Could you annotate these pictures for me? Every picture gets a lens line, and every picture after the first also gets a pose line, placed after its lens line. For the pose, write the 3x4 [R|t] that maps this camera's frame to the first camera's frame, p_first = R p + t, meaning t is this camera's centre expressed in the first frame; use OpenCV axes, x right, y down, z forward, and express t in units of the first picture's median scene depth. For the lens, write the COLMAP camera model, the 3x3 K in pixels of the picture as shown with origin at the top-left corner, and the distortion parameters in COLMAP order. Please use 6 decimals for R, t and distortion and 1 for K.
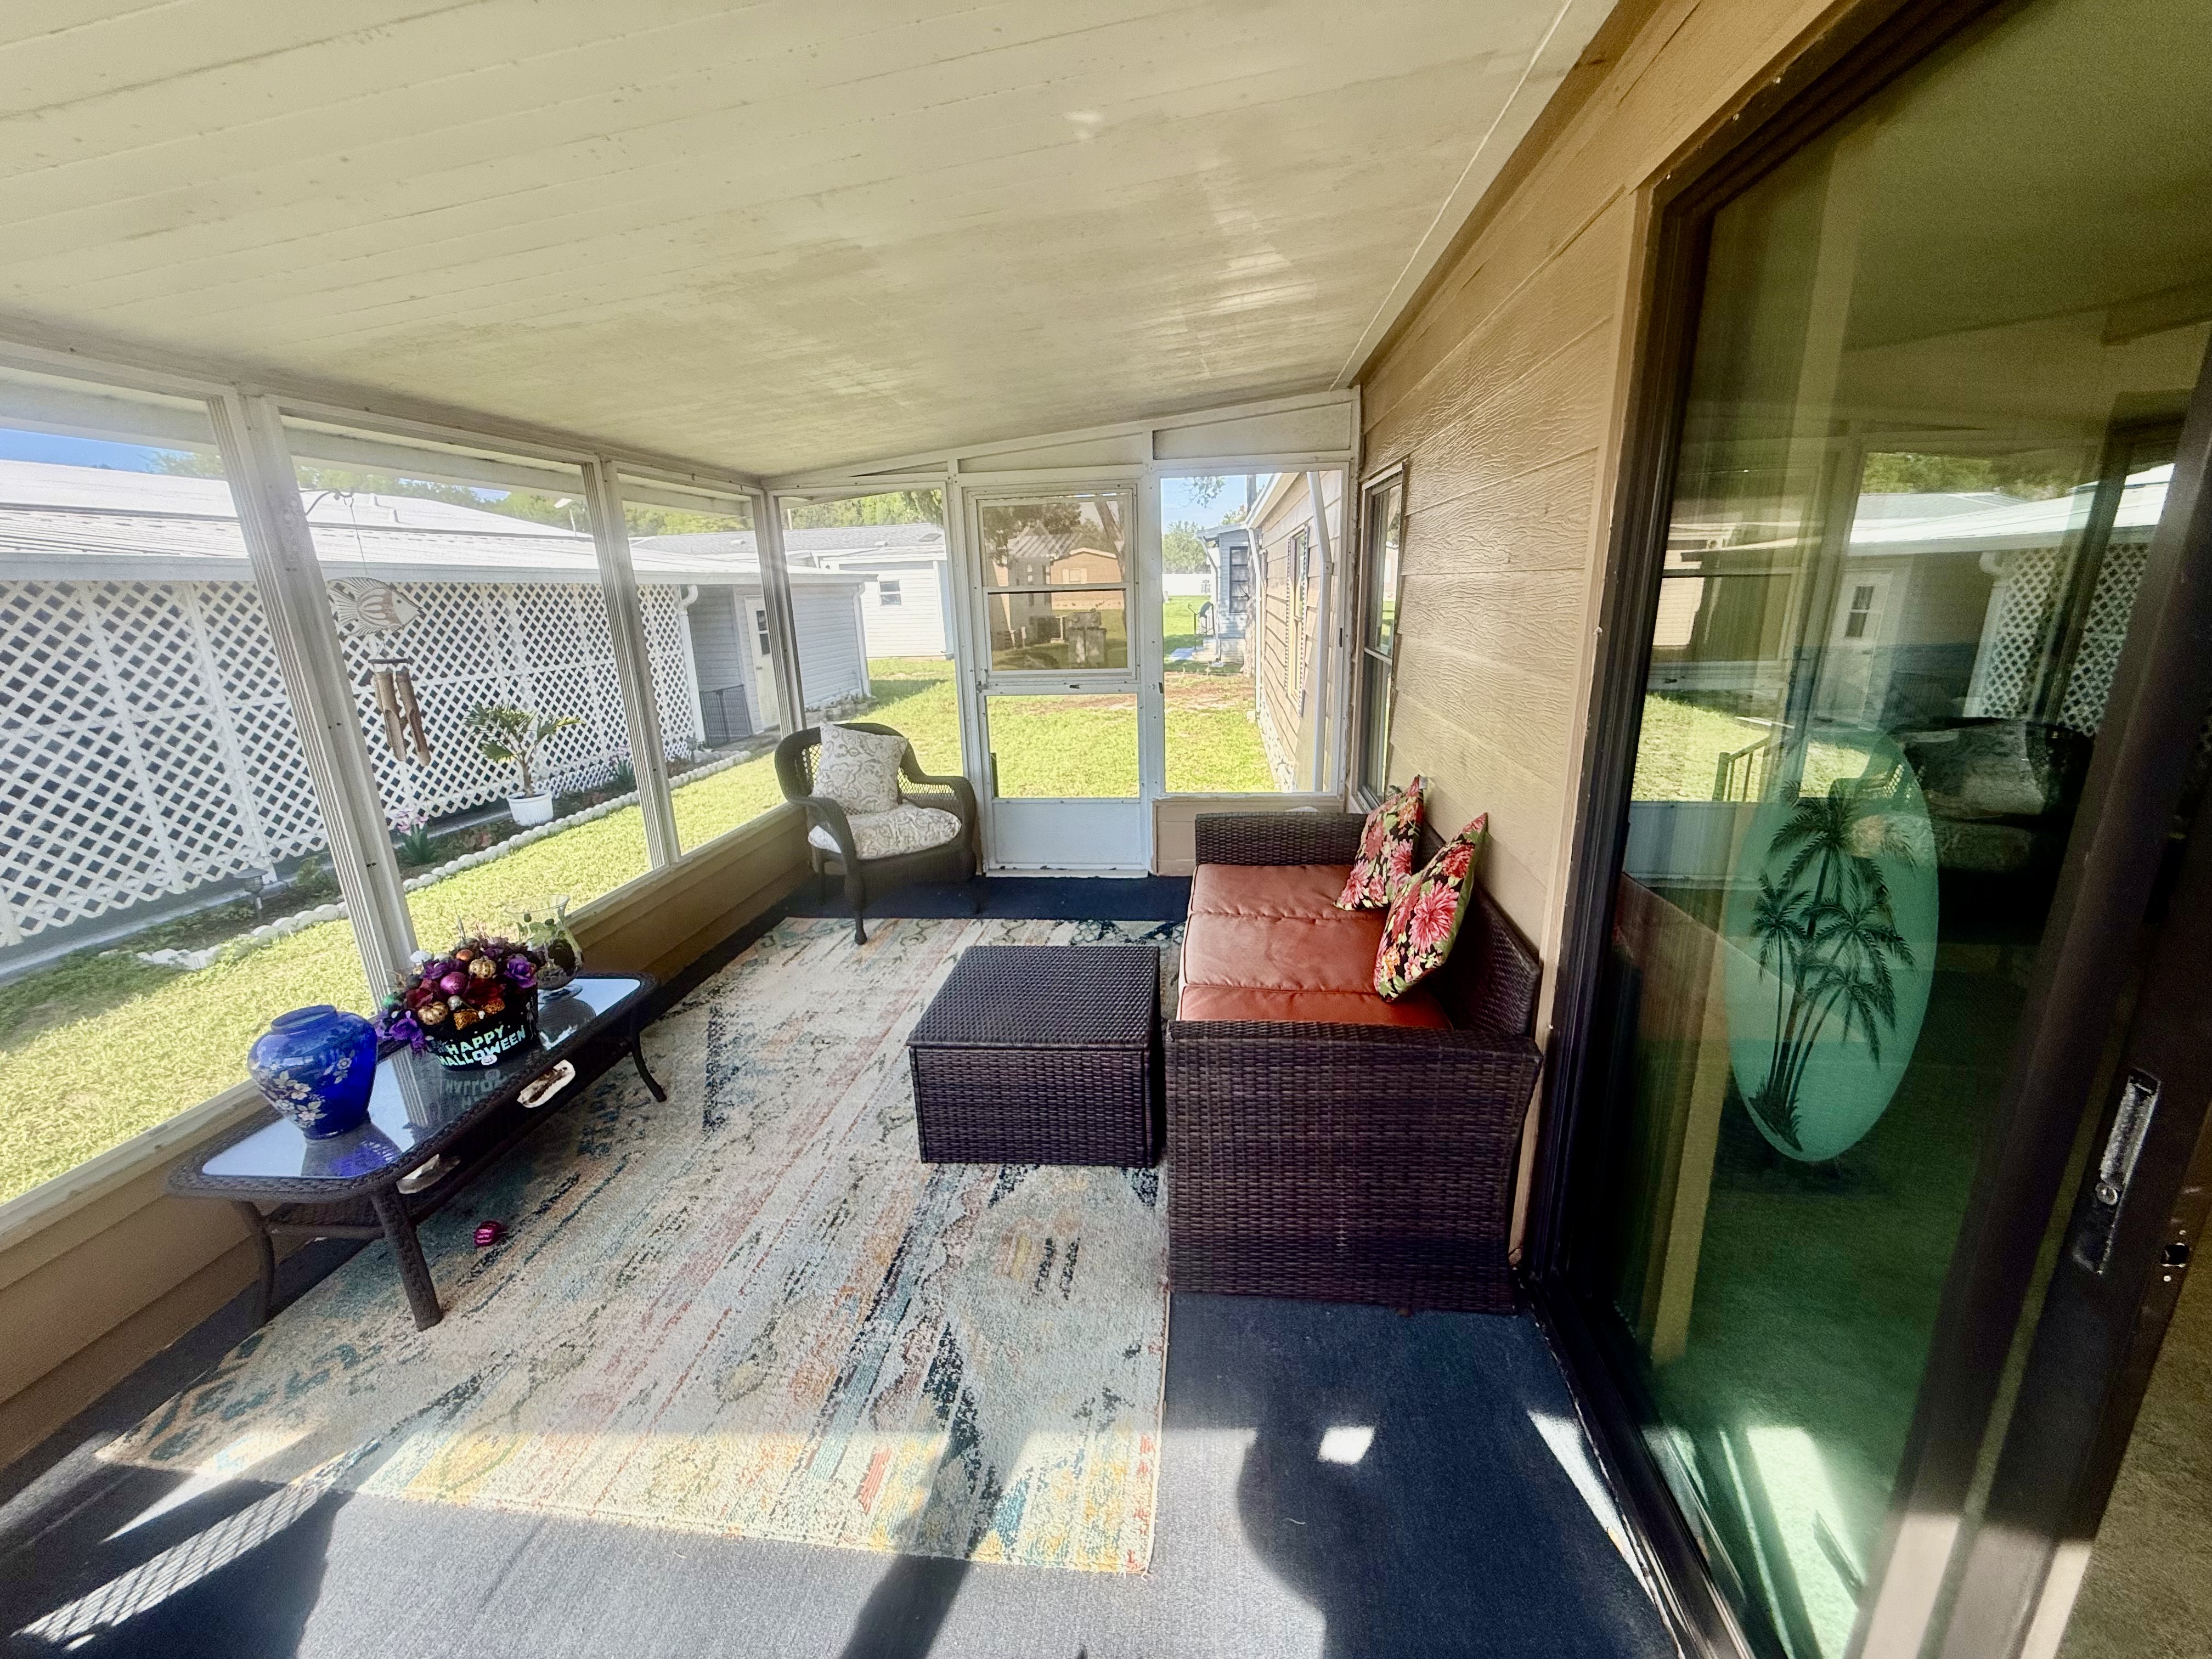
lens RADIAL K [[884.3, 0, 1103.8], [0, 884.3, 828.8], [0, 0, 1]] dist [-0.002254, 0.000685]
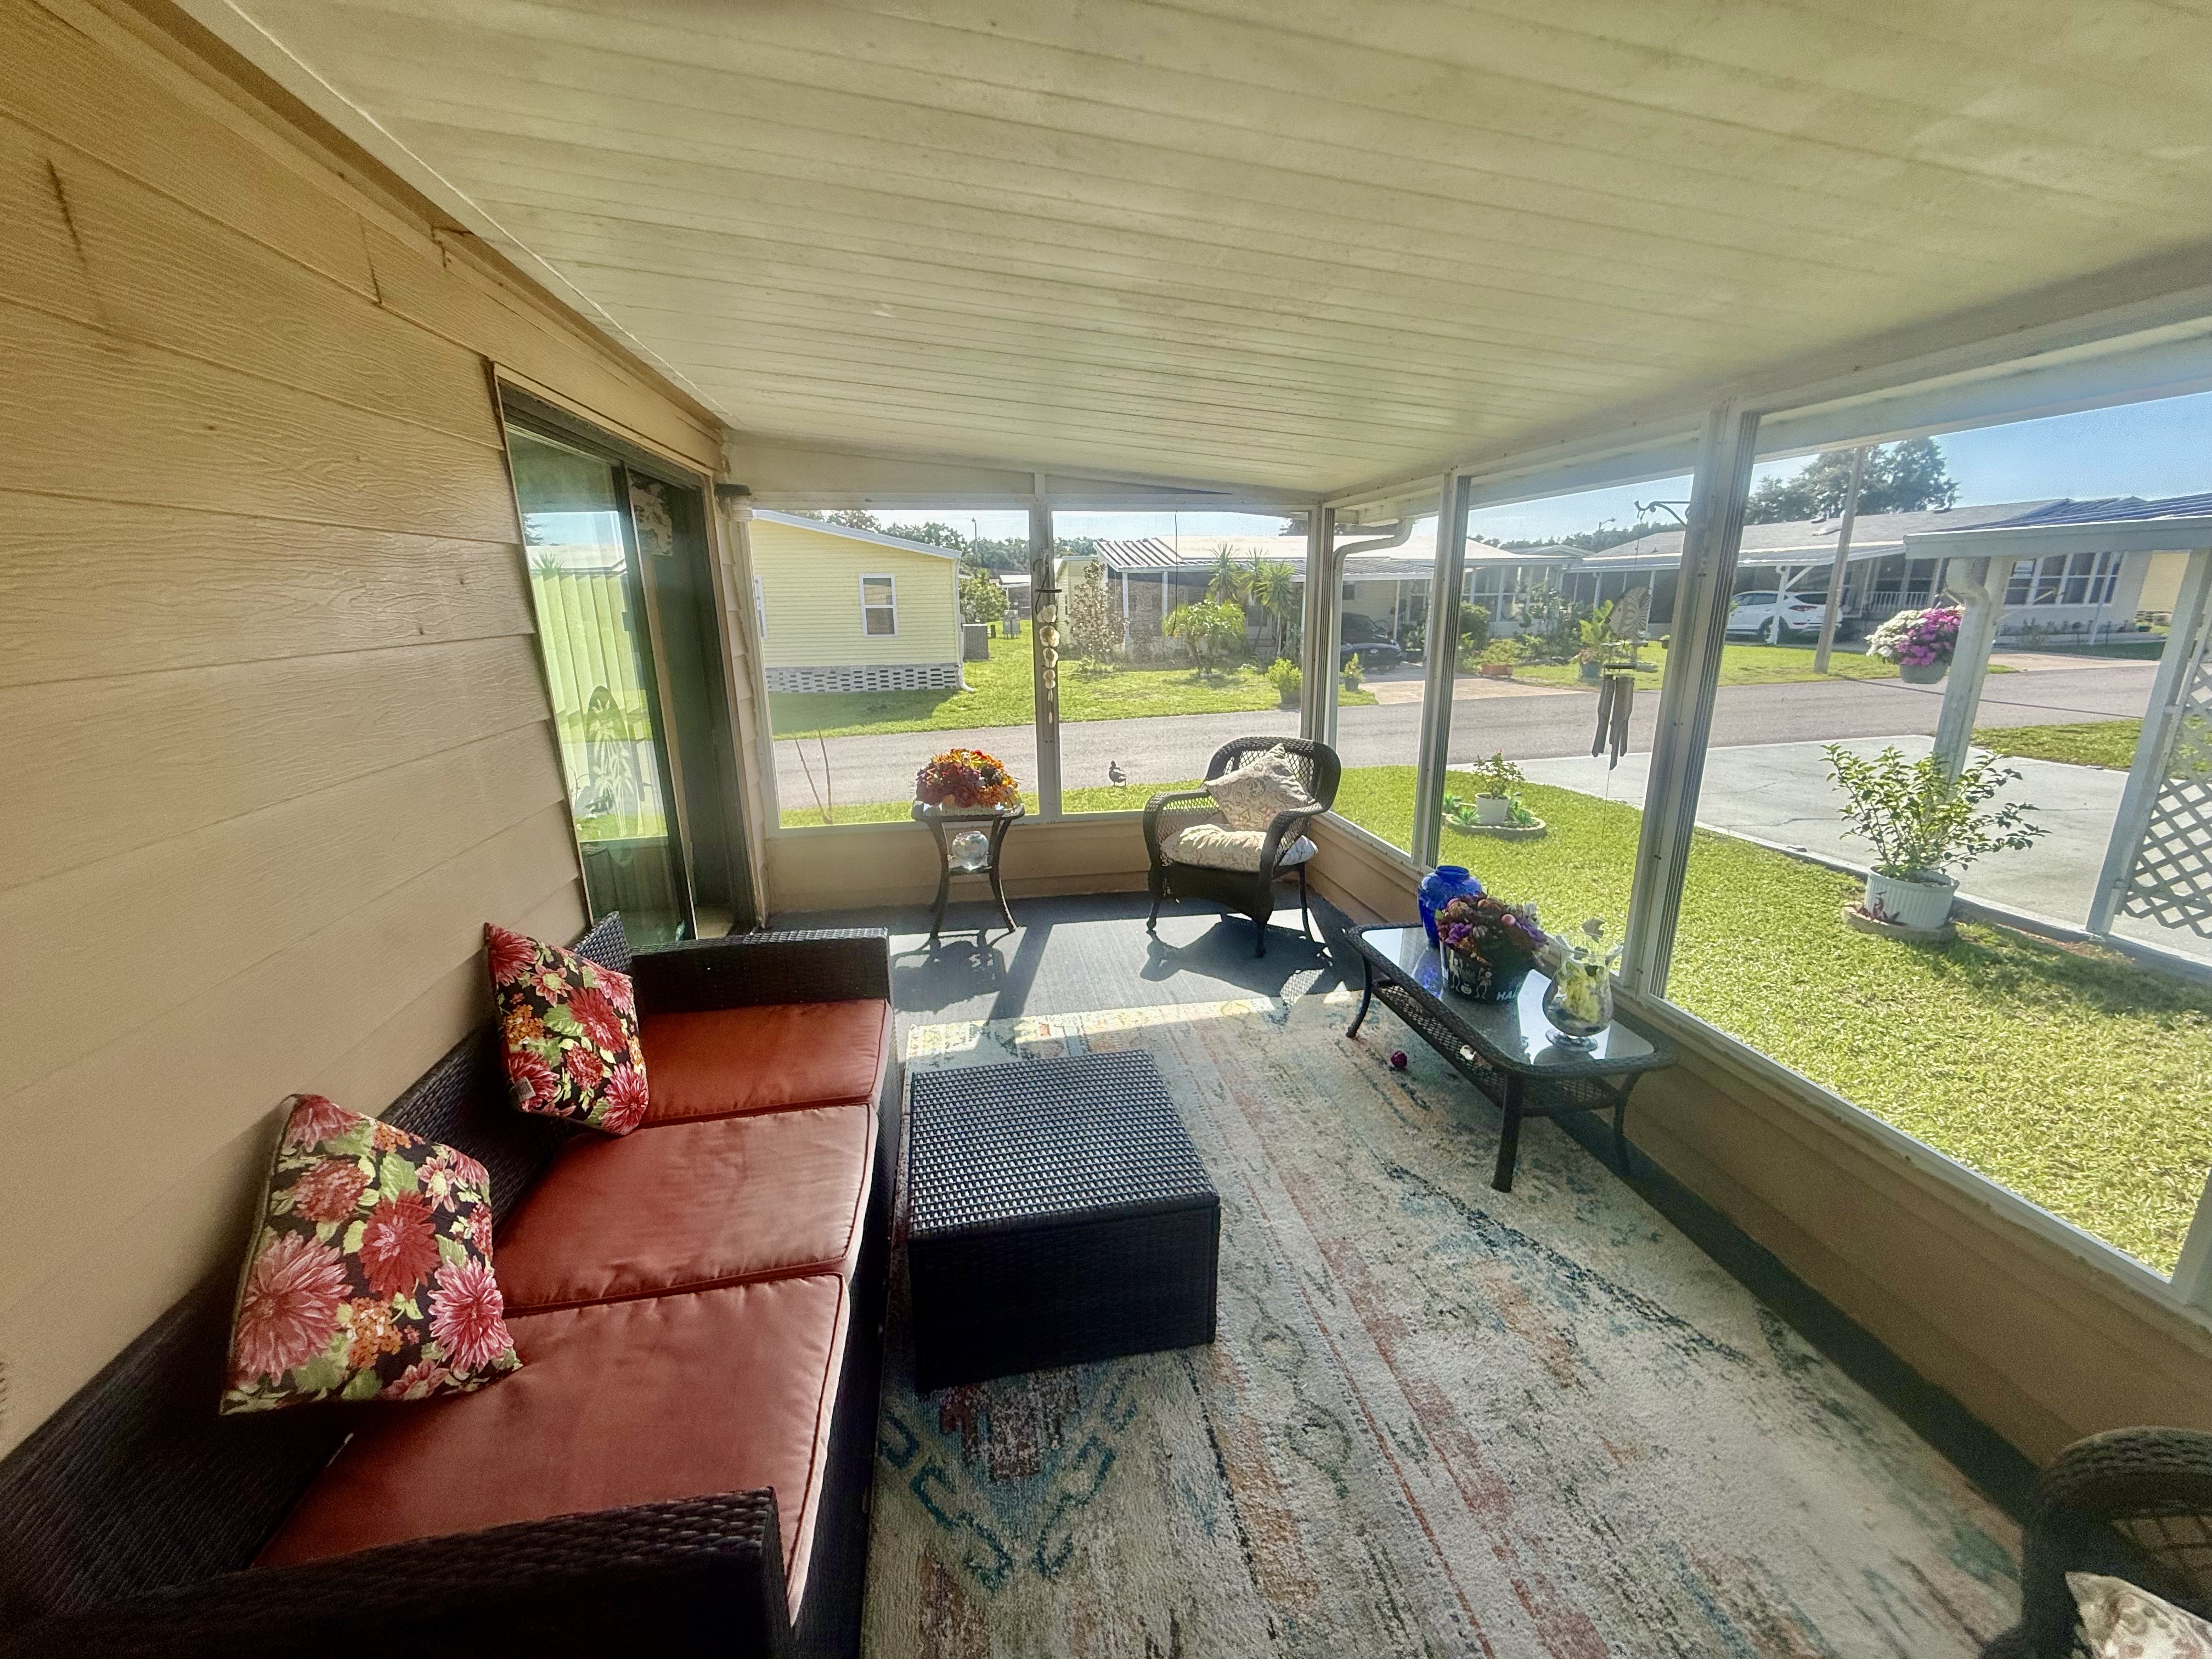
lens RADIAL K [[884.3, 0, 1105.2], [0, 884.3, 827.5], [0, 0, 1]] dist [-0.002254, 0.000685]
pose [[-0.954044, 0.127041, -0.271405, 0.078231], [-0.030444, 0.859913, 0.509531, -0.516515], [0.298116, 0.494378, -0.816528, 1.678321]]
